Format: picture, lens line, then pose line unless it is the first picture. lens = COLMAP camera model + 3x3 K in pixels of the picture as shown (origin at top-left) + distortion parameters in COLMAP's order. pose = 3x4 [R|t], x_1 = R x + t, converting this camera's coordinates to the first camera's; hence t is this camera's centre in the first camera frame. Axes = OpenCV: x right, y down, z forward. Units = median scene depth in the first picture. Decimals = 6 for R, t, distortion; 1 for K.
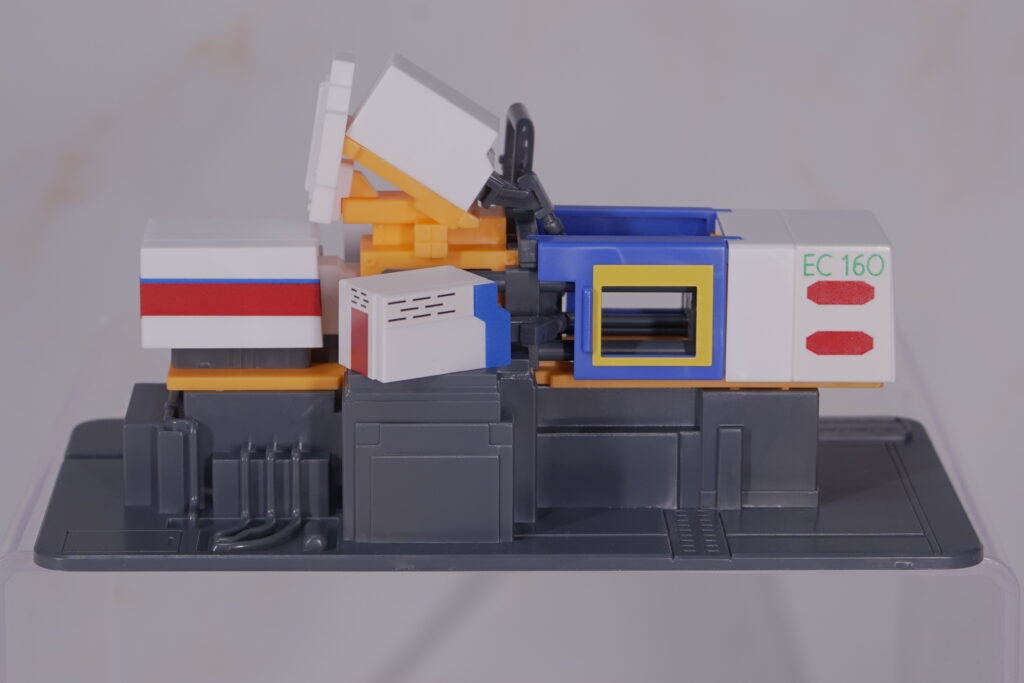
lens RADIAL K [[3797.0, 0, 512.0], [0, 3797.0, 341.5], [0, 0, 1]] dist [-0.041267, -0.703474]
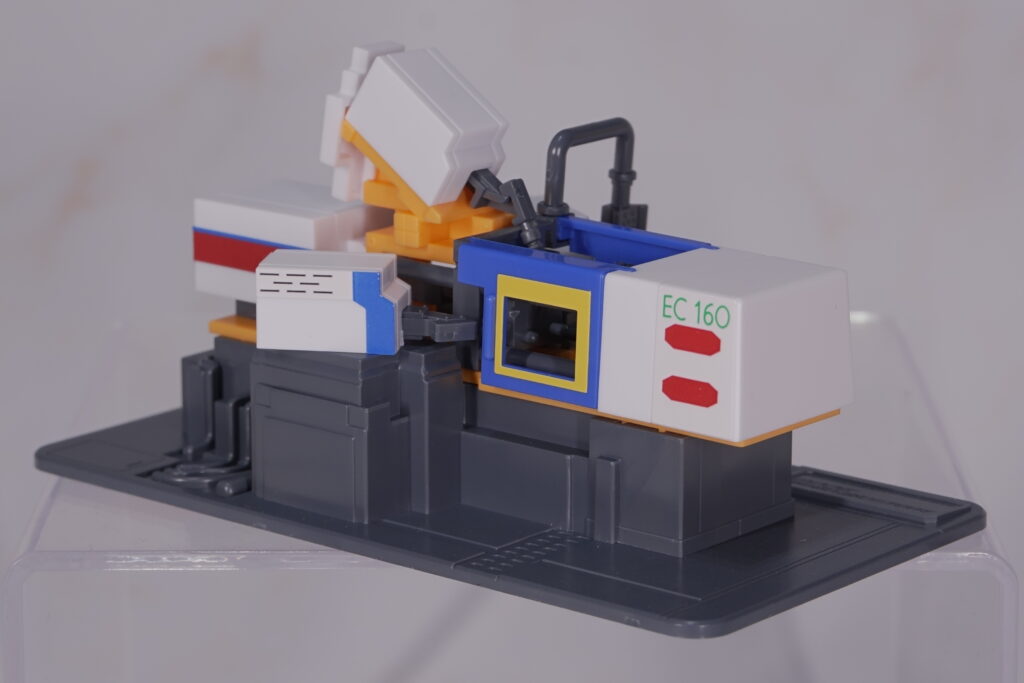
lens RADIAL K [[3797.0, 0, 512.0], [0, 3797.0, 341.5], [0, 0, 1]] dist [-0.041267, -0.703474]
pose [[0.745063, 0.156192, -0.648449, 0.681376], [-0.160148, 0.985647, 0.053403, -0.056865], [0.647483, 0.064059, 0.759383, 0.234602]]
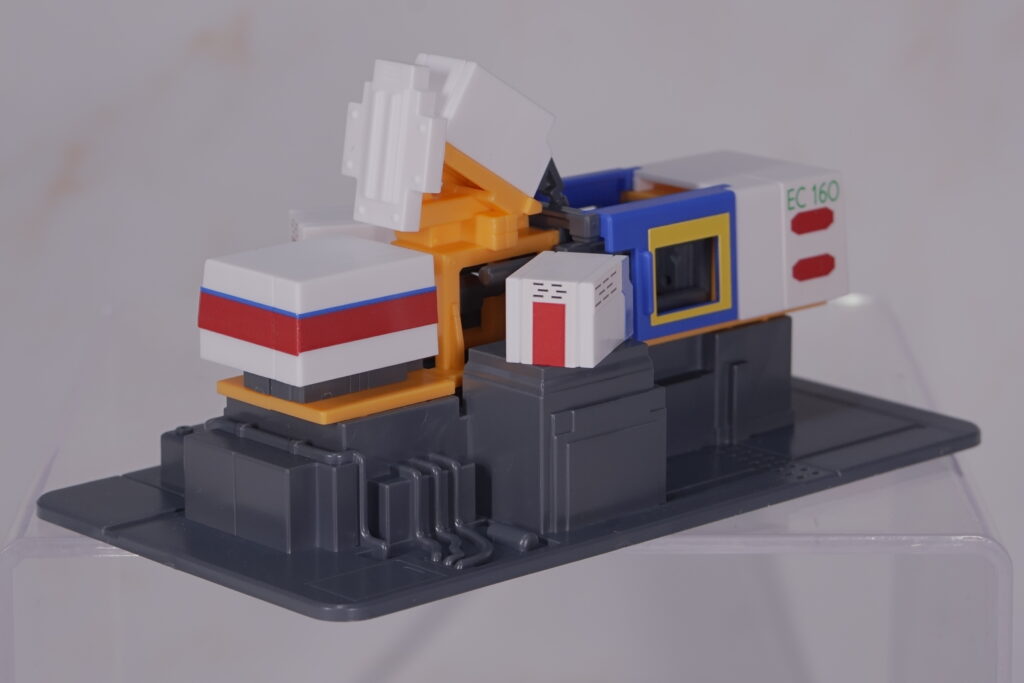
lens RADIAL K [[3797.0, 0, 512.0], [0, 3797.0, 341.5], [0, 0, 1]] dist [-0.041267, -0.703474]
pose [[0.757353, -0.169193, 0.630706, -0.665931], [0.168418, 0.983784, 0.061674, -0.060182], [-0.630913, 0.059513, 0.773567, 0.220640]]
